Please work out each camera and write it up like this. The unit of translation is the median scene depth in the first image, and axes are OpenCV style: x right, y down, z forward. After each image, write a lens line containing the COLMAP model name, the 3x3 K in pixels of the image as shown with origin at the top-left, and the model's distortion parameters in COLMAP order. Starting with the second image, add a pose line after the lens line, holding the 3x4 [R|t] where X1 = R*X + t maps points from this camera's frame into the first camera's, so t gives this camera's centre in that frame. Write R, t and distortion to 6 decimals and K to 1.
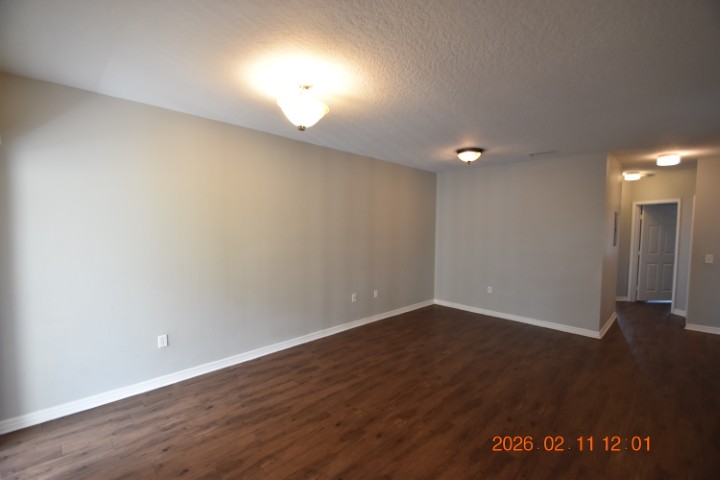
lens RADIAL K [[317.6, 0, 355.5], [0, 317.6, 240.2], [0, 0, 1]] dist [0.001091, -0.002898]
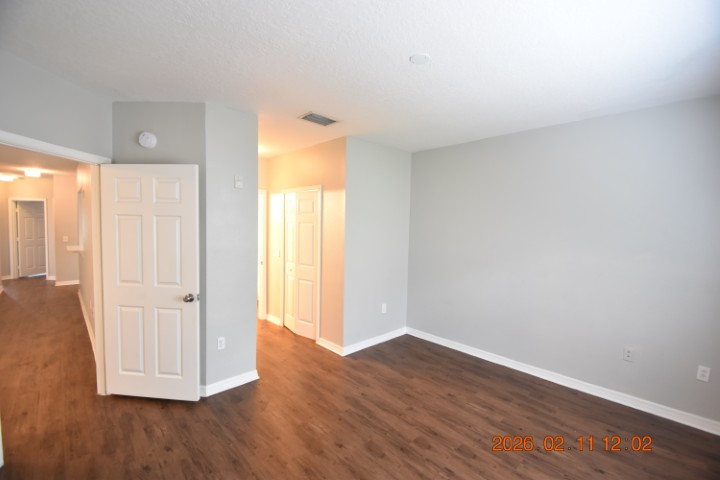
lens RADIAL K [[317.6, 0, 352.8], [0, 317.6, 242.6], [0, 0, 1]] dist [0.001091, -0.002898]
pose [[0.026405, -0.061840, 0.997737, -0.328117], [0.029247, 0.997705, 0.061064, 0.016102], [-0.999223, 0.027568, 0.028153, -0.366073]]
